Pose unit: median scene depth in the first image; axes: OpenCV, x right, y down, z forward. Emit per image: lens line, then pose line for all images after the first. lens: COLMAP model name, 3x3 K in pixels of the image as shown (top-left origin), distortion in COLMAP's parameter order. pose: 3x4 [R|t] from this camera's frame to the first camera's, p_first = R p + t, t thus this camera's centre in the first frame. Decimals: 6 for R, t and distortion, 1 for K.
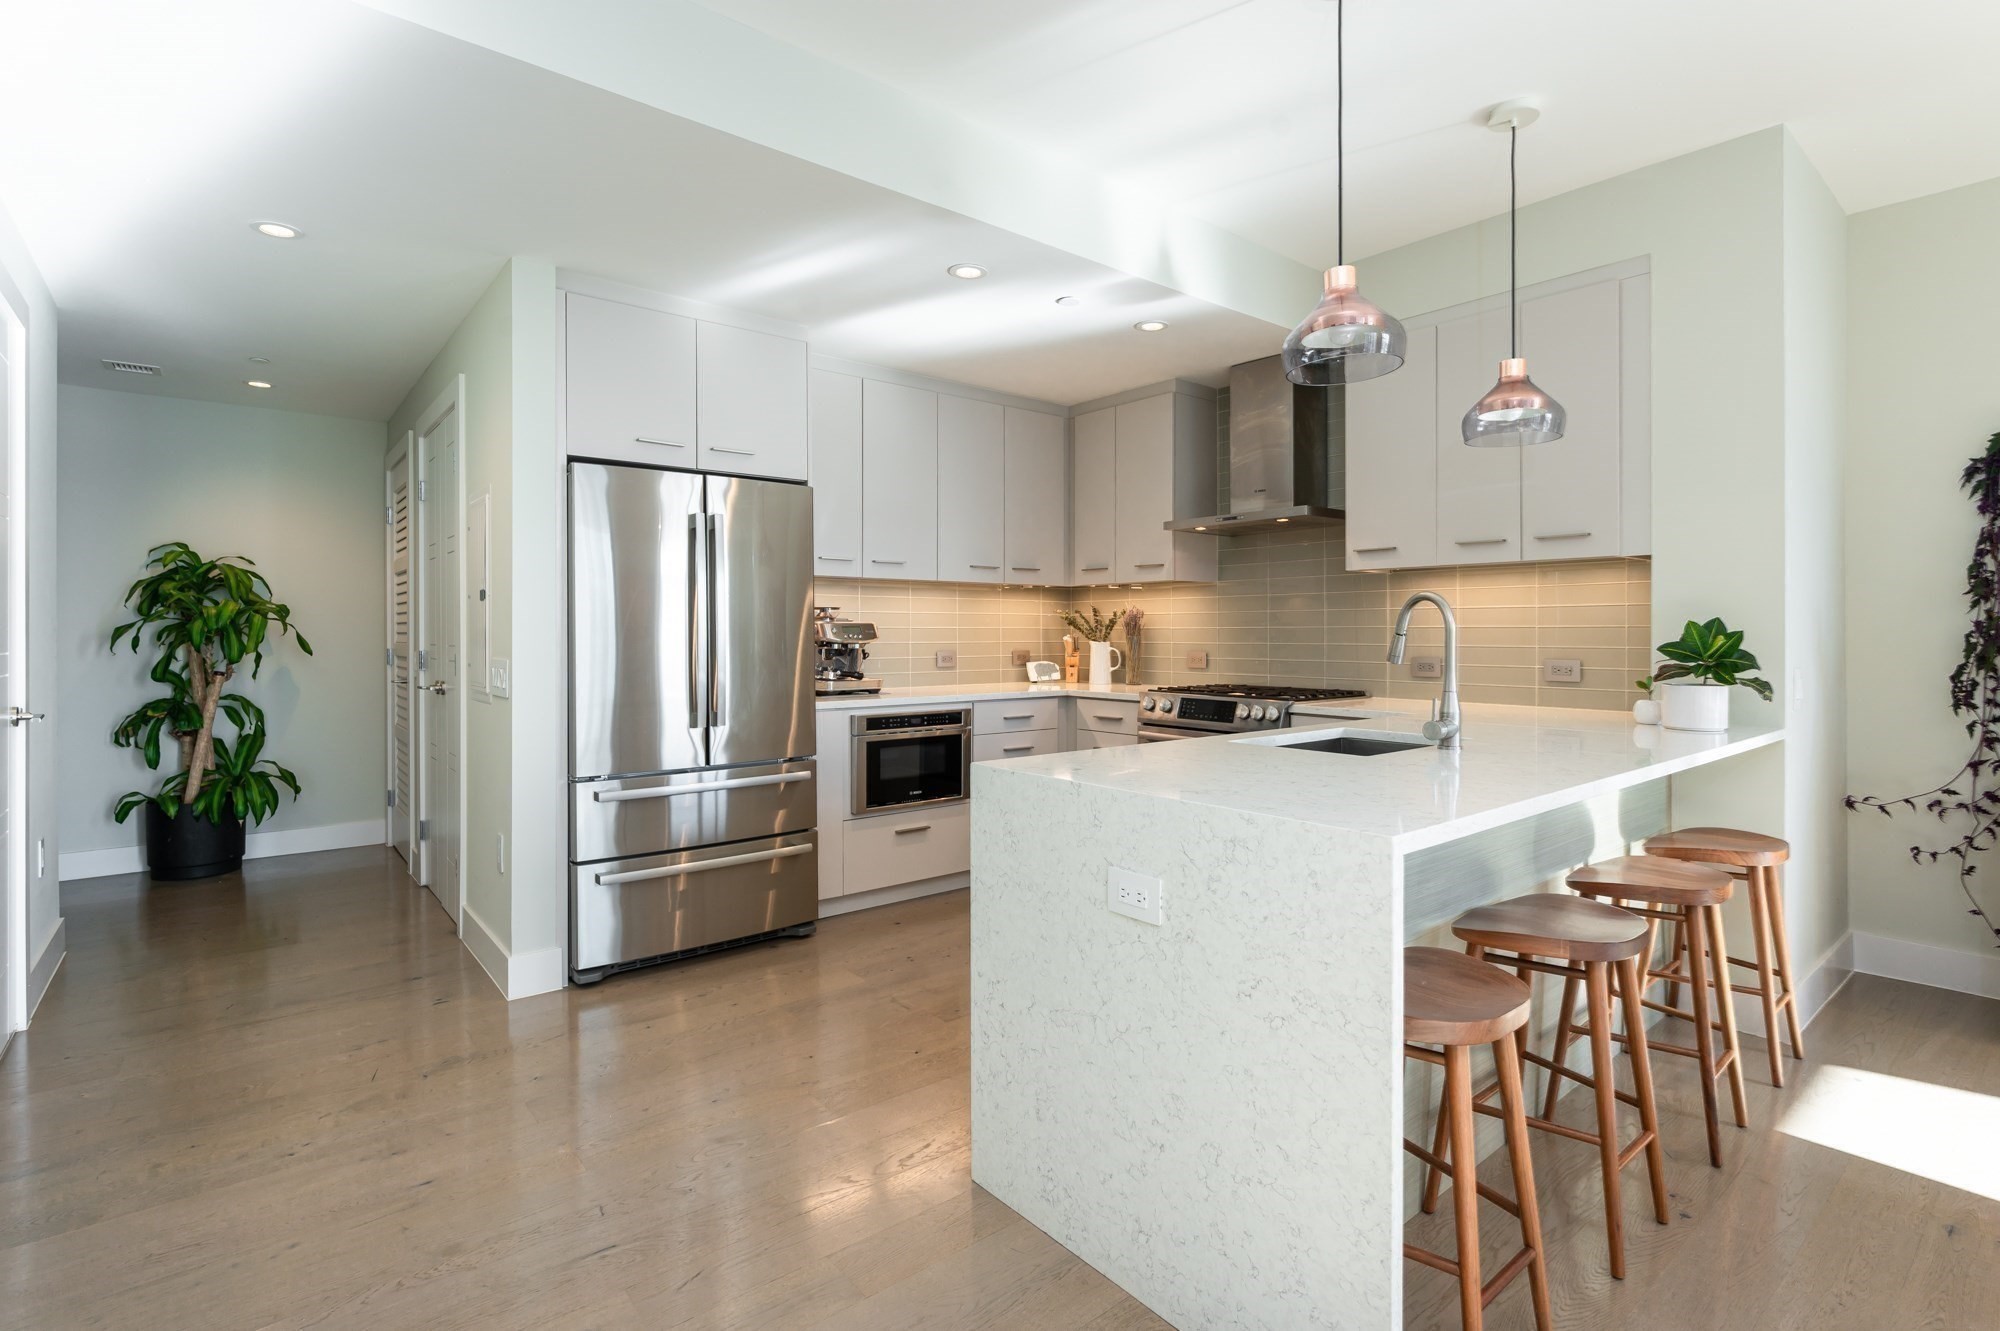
lens RADIAL K [[957.3, 0, 998.1], [0, 957.3, 641.5], [0, 0, 1]] dist [-0.000903, -0.000107]
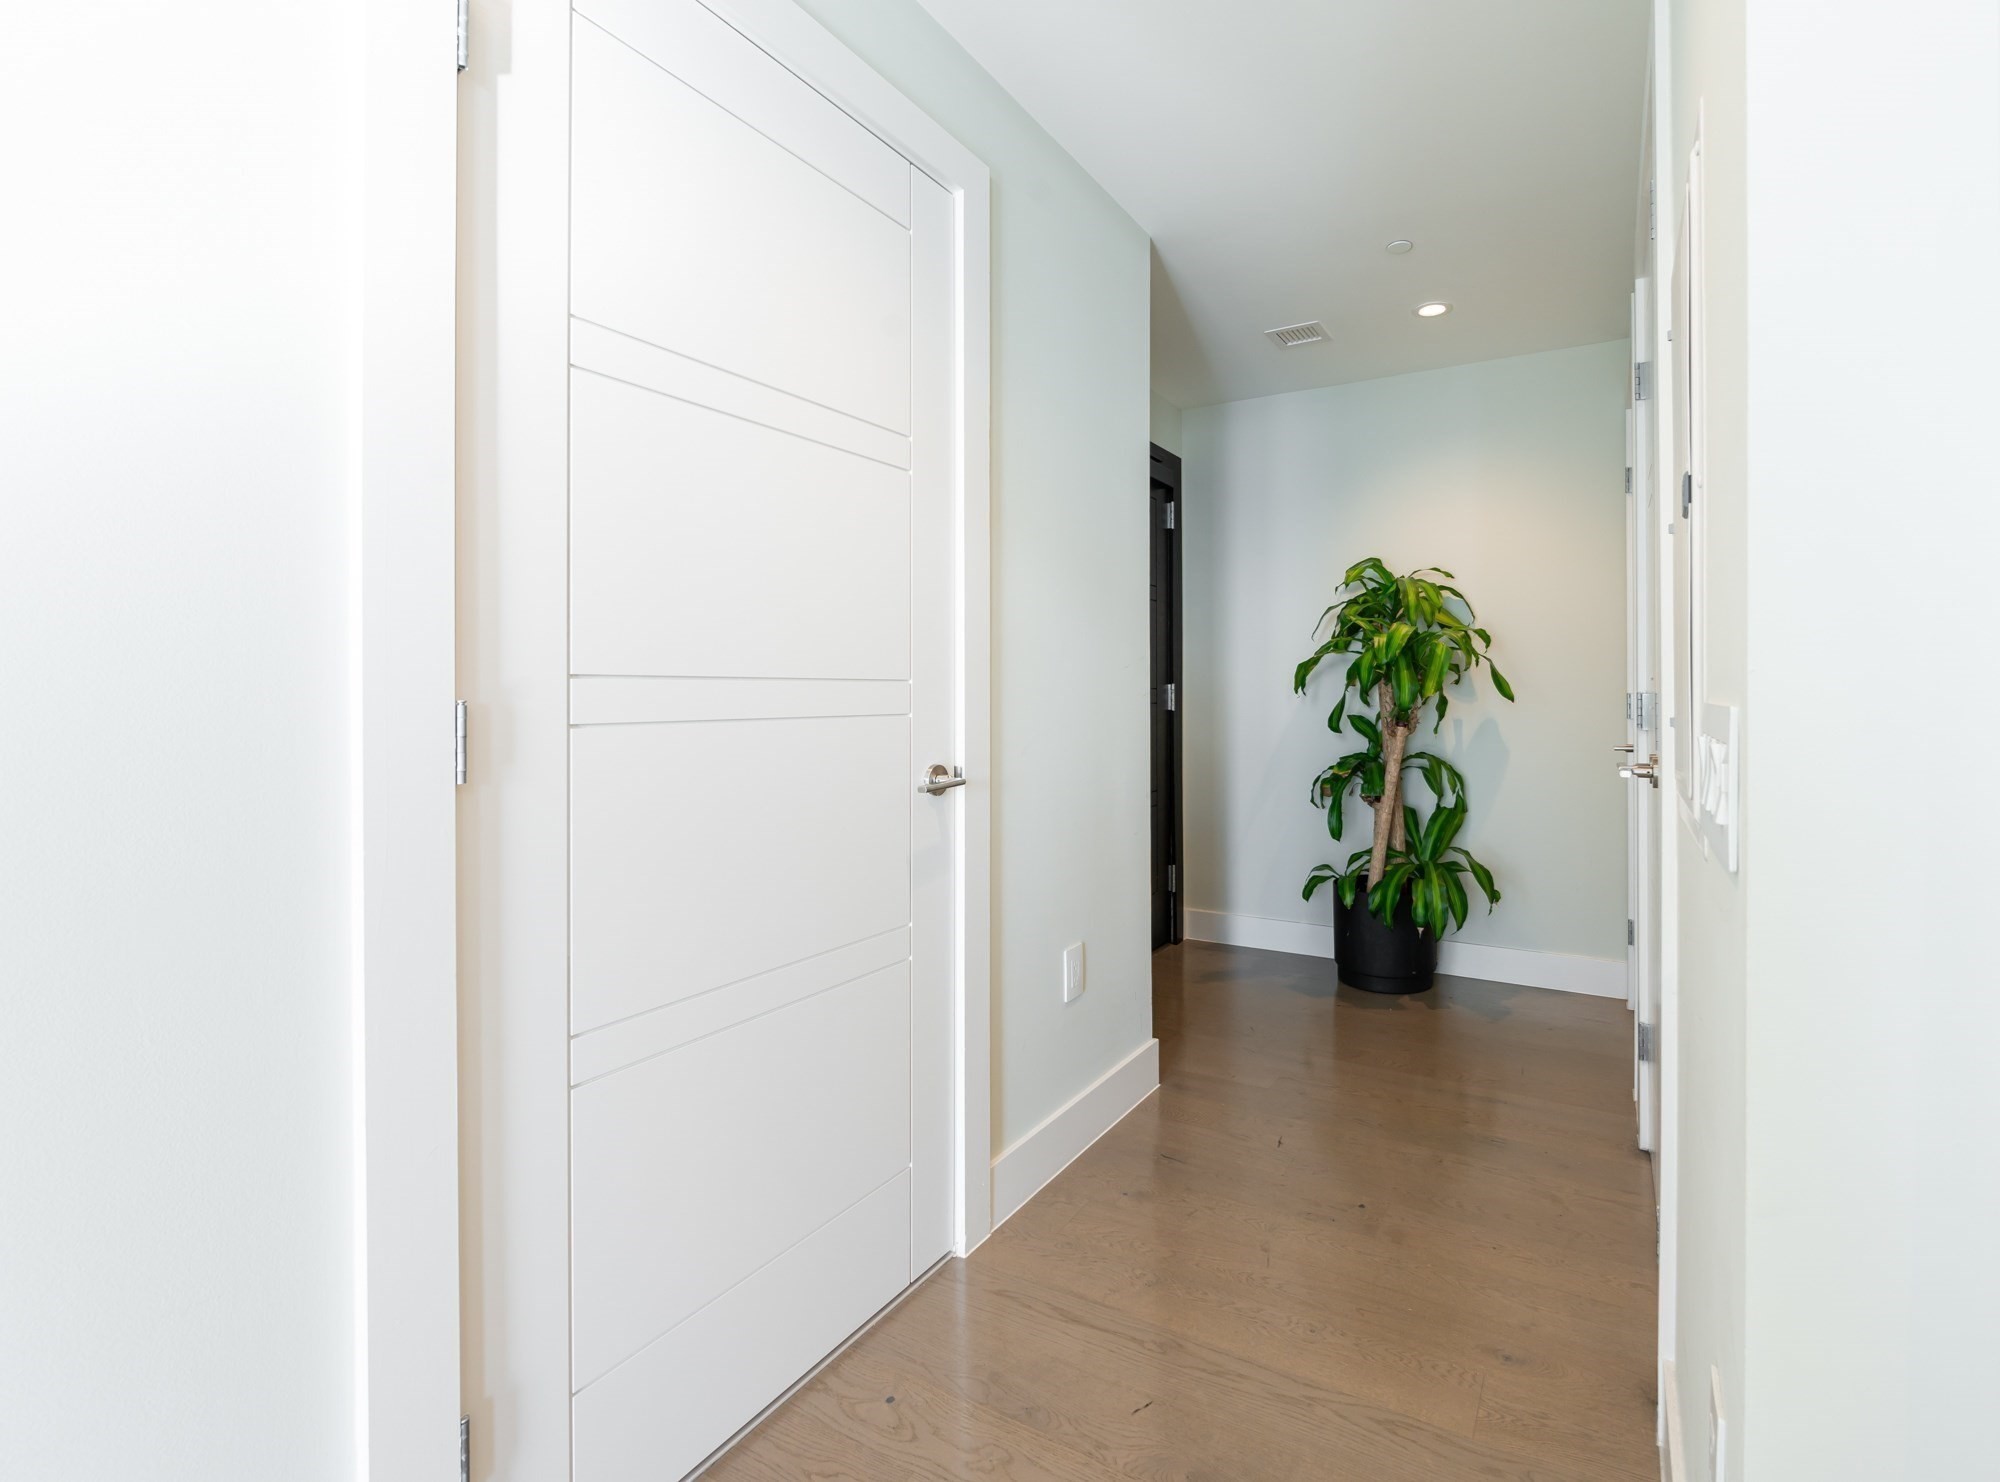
lens RADIAL K [[917.2, 0, 1089.9], [0, 917.2, 694.9], [0, 0, 1]] dist [-0.000312, -0.000007]
pose [[0.372006, -0.001412, -0.928229, -0.239019], [0.001449, 0.999999, -0.000941, 0.011000], [0.928229, -0.000995, 0.372007, 0.506533]]
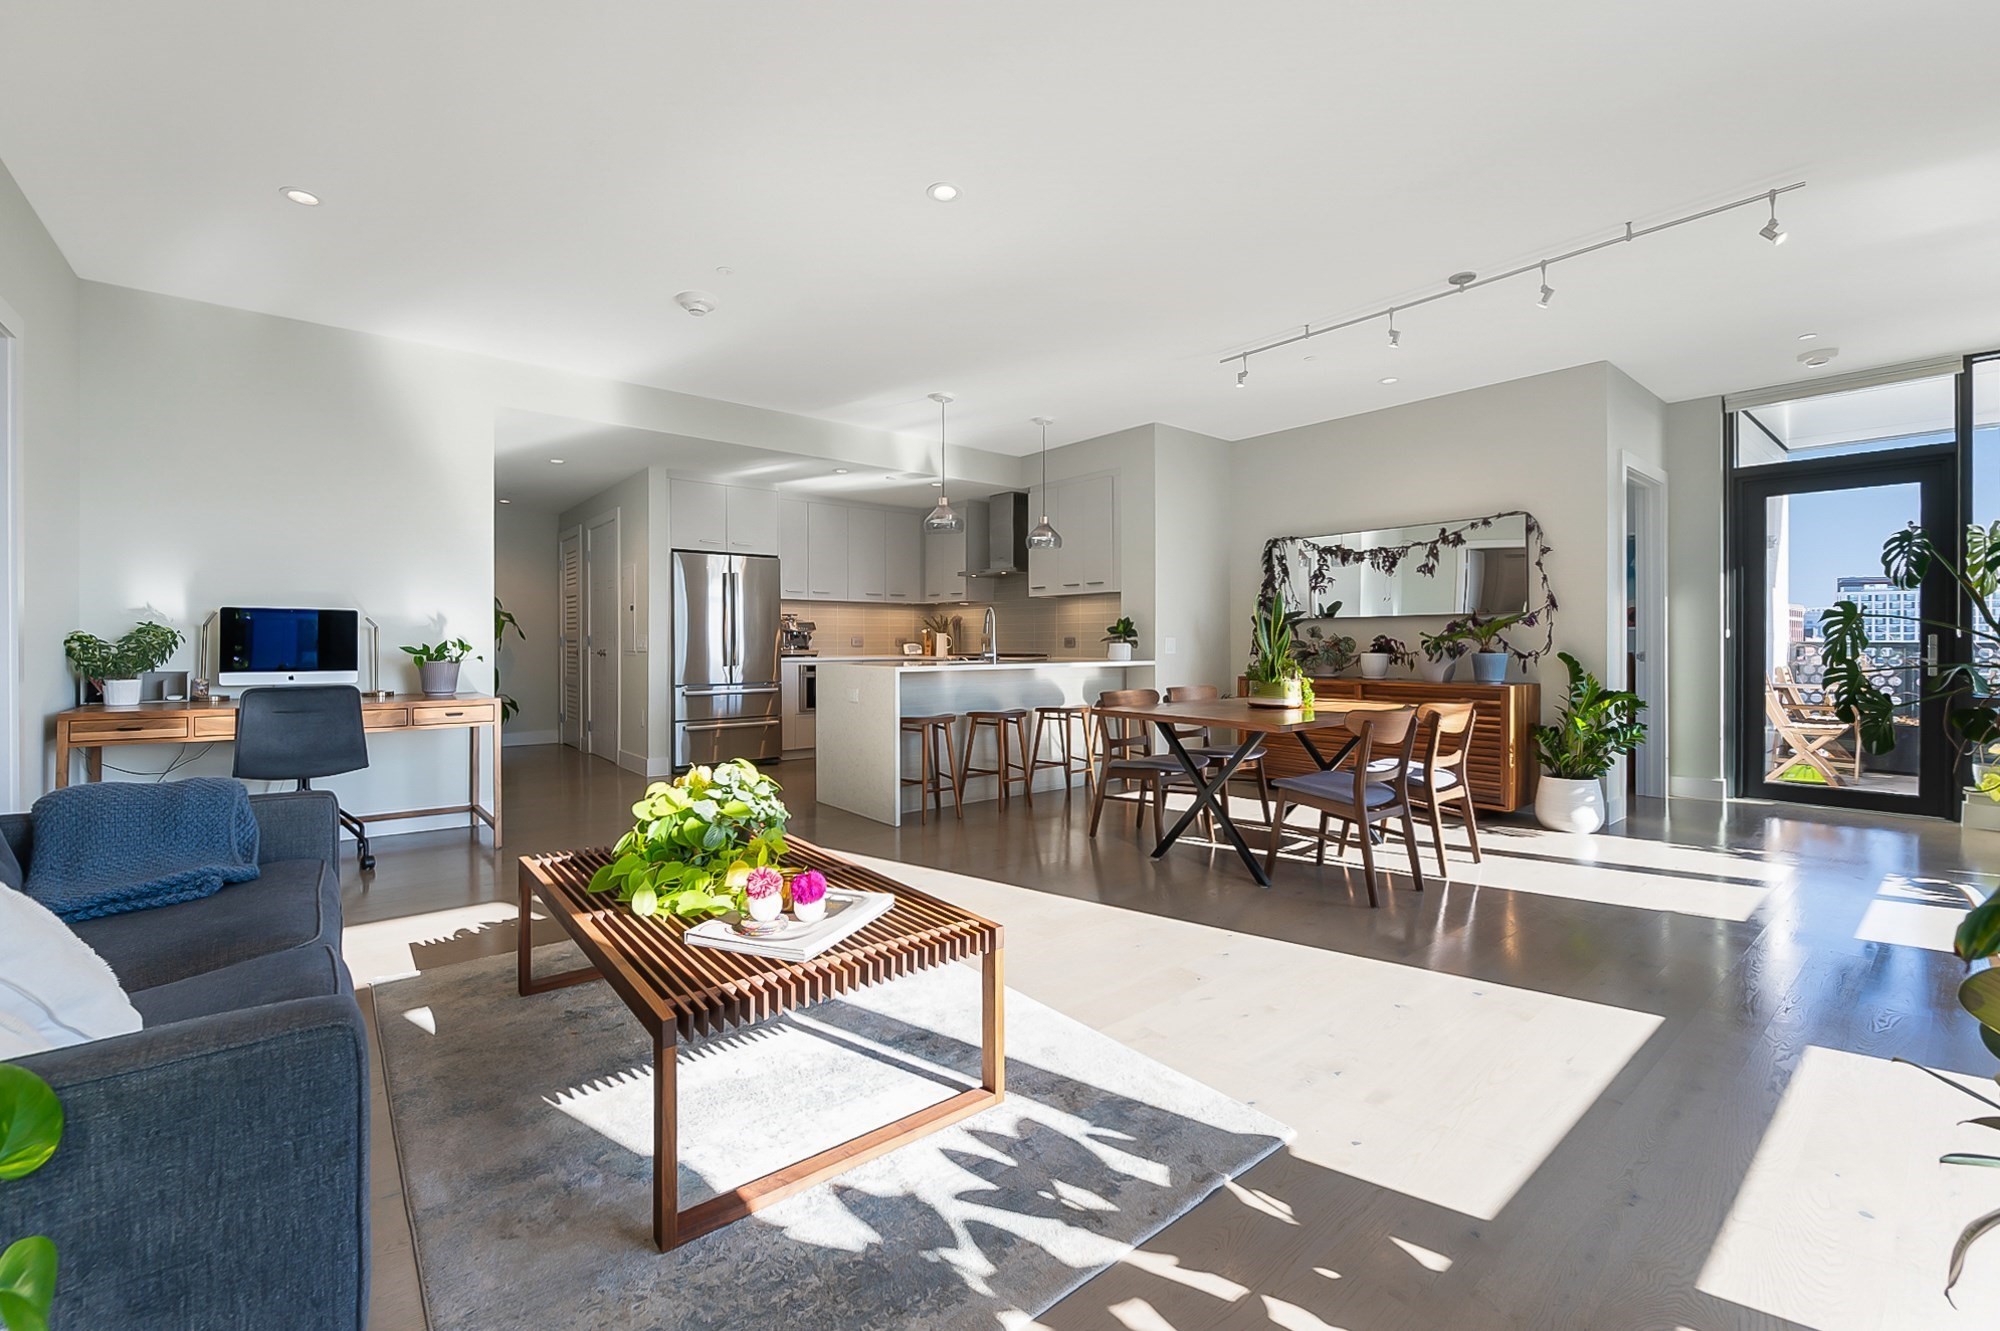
lens RADIAL K [[799.3, 0, 1003.6], [0, 799.3, 643.1], [0, 0, 1]] dist [0.000650, 0.000069]
pose [[0.999730, -0.001760, 0.023186, 0.234595], [0.001911, 0.999977, -0.006504, 0.037203], [-0.023174, 0.006546, 0.999710, -0.715193]]
